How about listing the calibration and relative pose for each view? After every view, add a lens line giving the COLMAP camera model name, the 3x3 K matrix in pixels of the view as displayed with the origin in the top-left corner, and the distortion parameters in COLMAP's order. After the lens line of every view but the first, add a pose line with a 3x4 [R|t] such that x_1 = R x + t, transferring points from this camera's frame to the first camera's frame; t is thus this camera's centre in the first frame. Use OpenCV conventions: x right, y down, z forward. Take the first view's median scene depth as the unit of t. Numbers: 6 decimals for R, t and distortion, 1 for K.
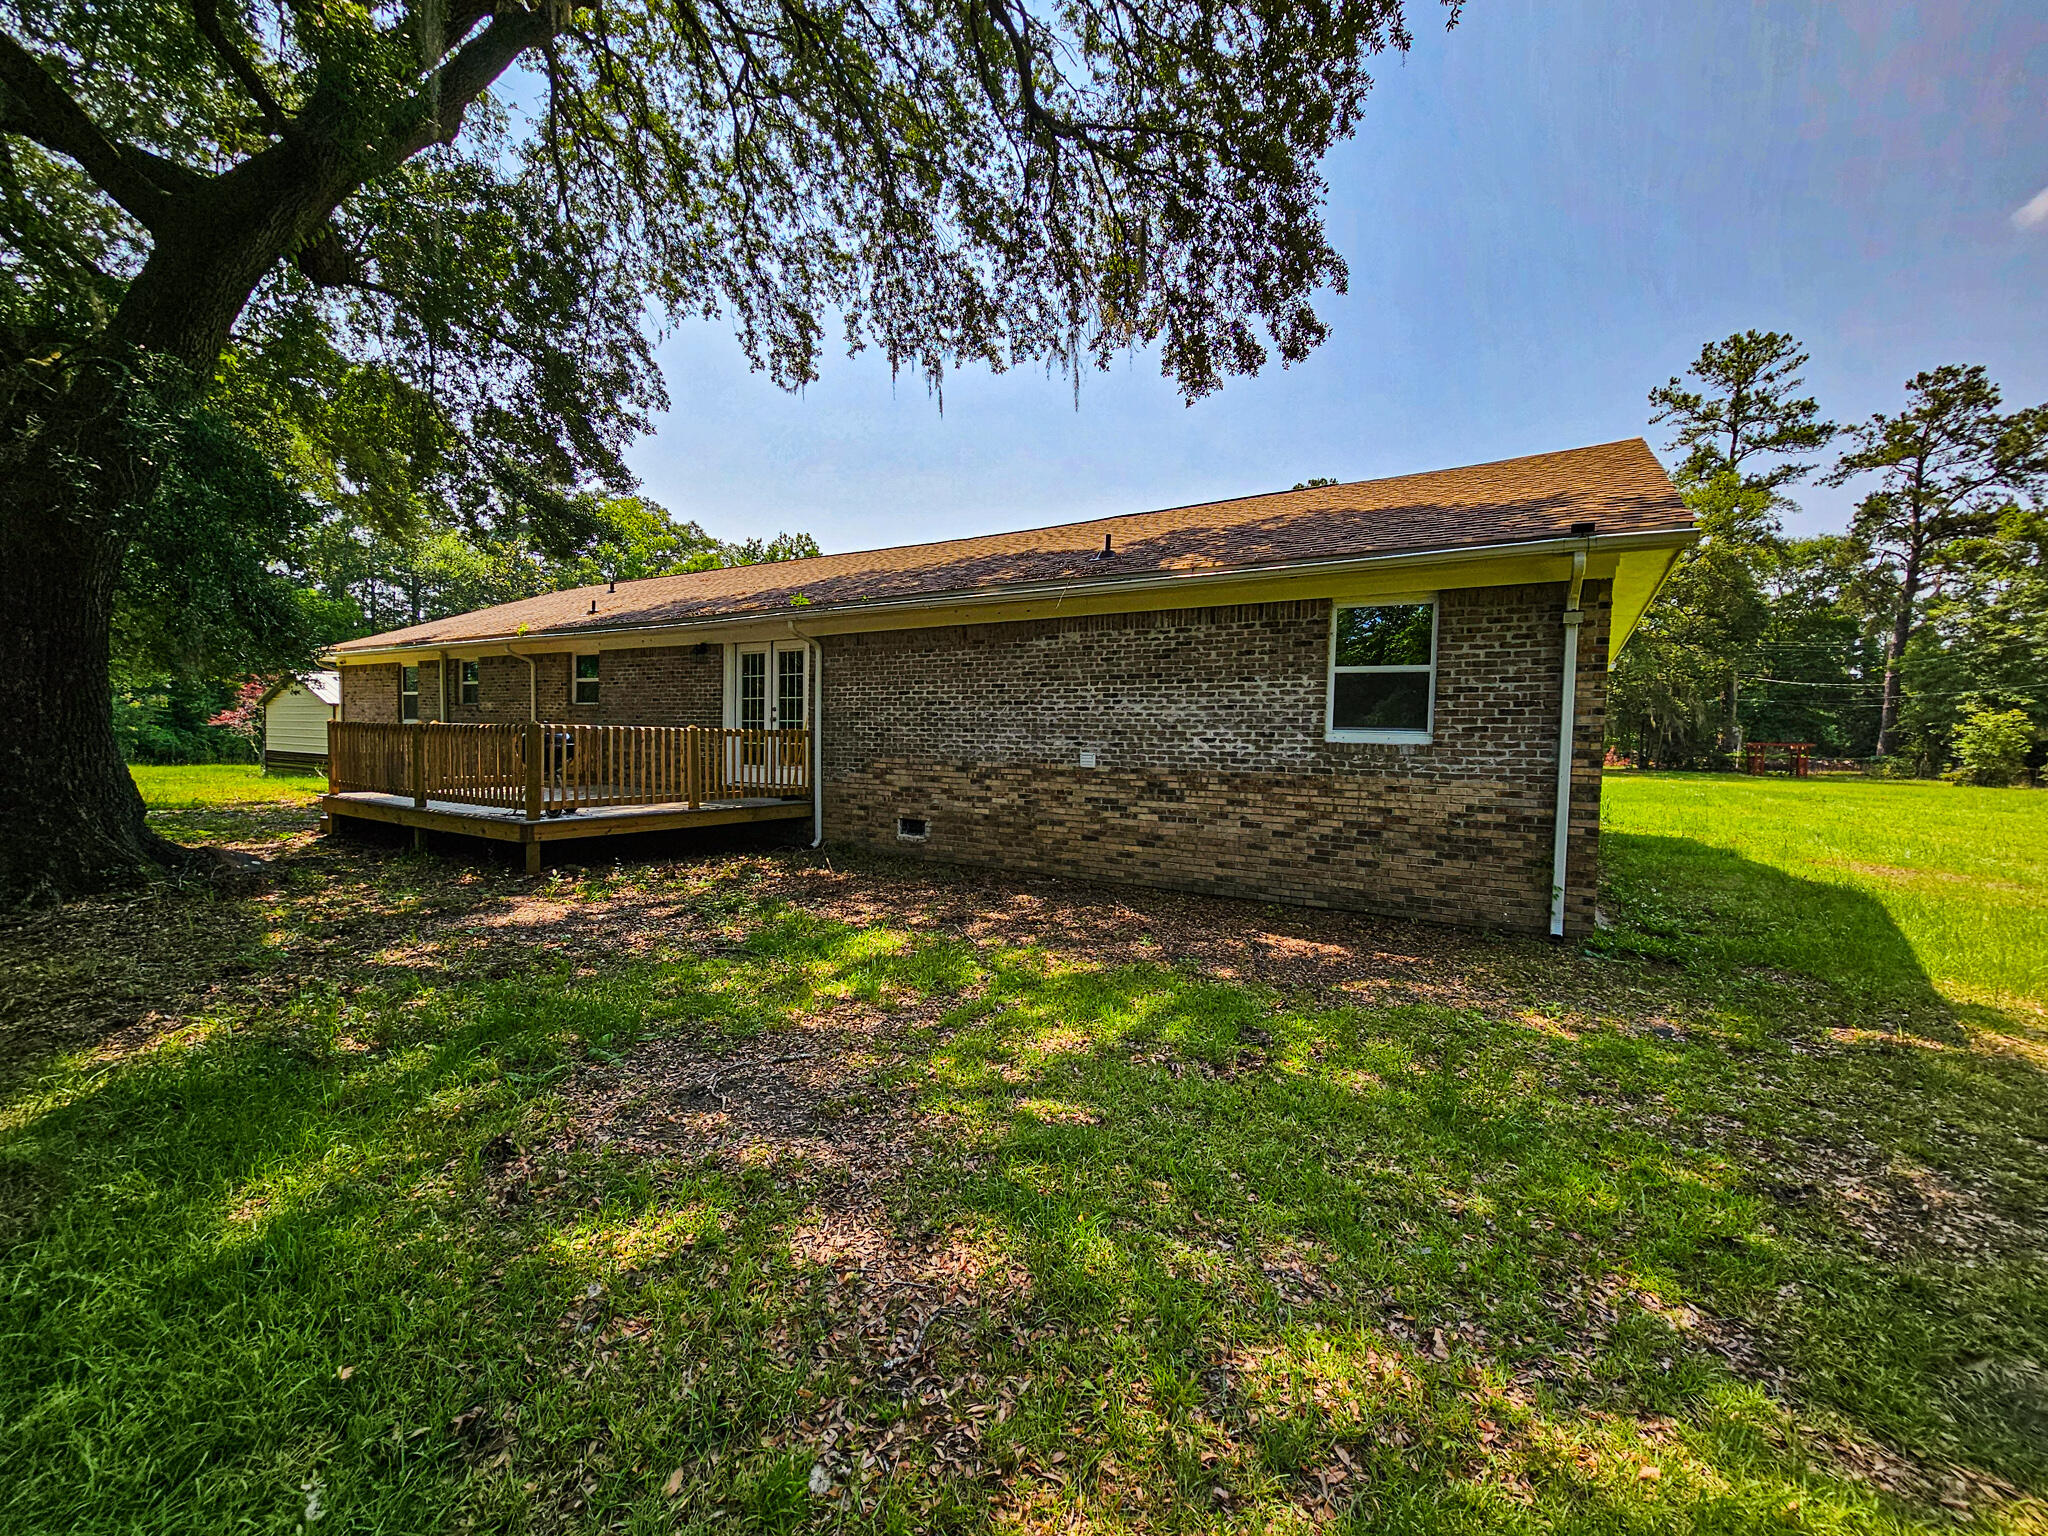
lens RADIAL K [[840.5, 0, 1019.9], [0, 840.5, 767.1], [0, 0, 1]] dist [-0.000211, -0.001091]
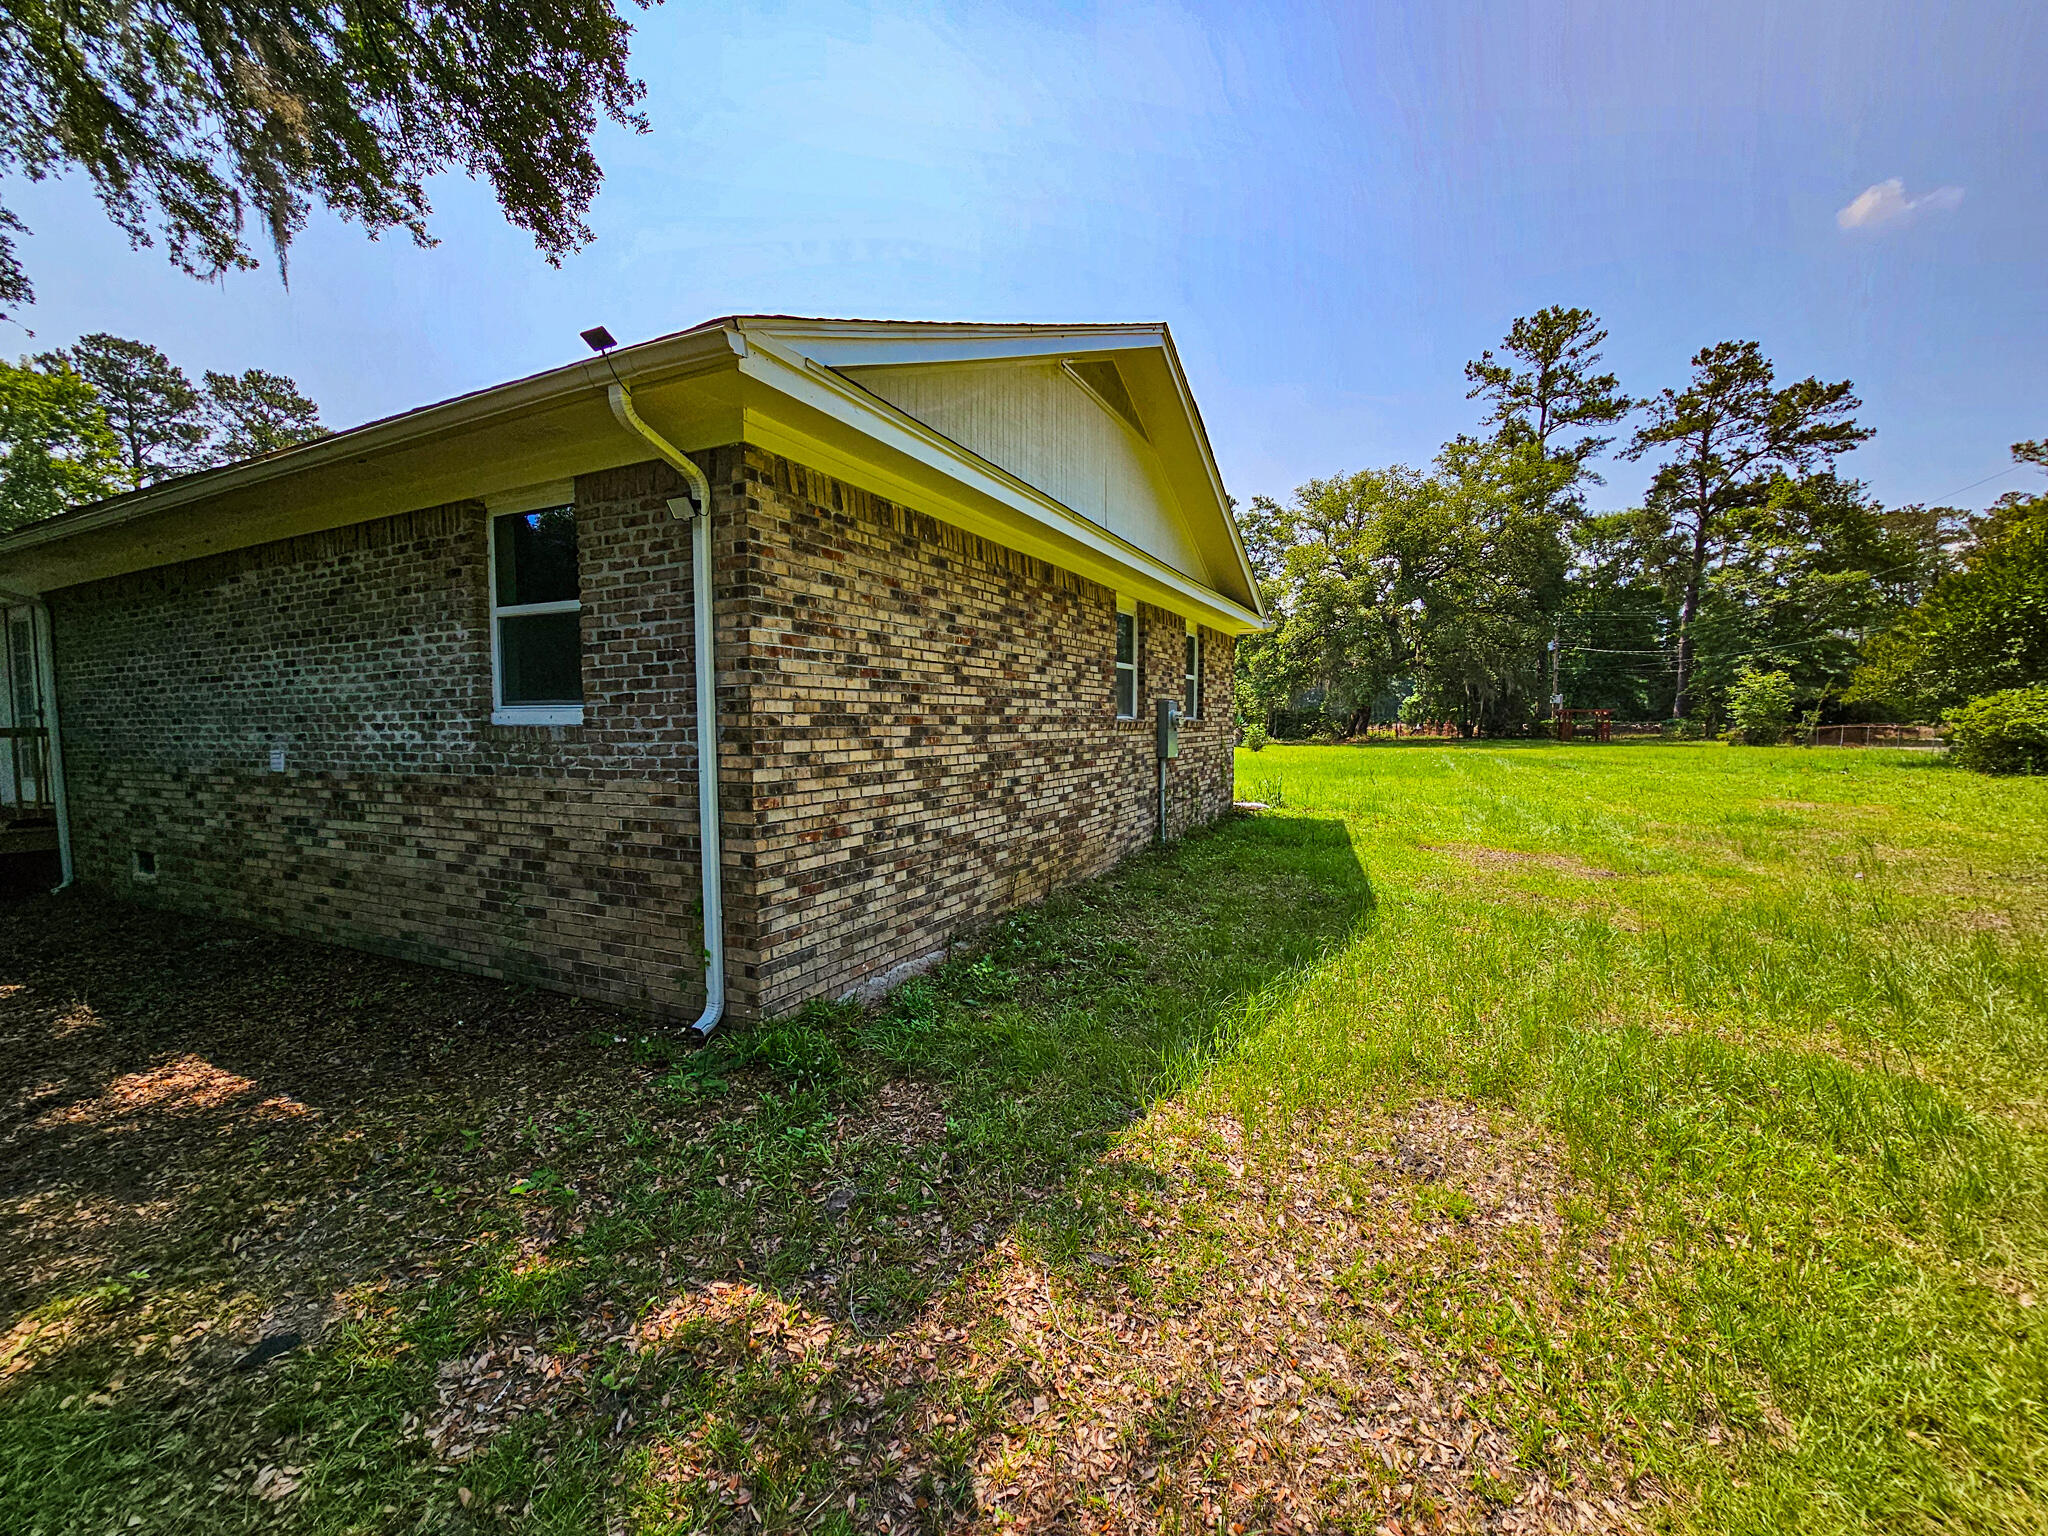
lens RADIAL K [[840.5, 0, 1019.9], [0, 840.5, 767.1], [0, 0, 1]] dist [-0.000211, -0.001091]
pose [[0.993884, -0.034124, 0.105022, 0.107508], [0.032295, 0.999297, 0.019065, 0.000521], [-0.105598, -0.015557, 0.994287, 0.048148]]
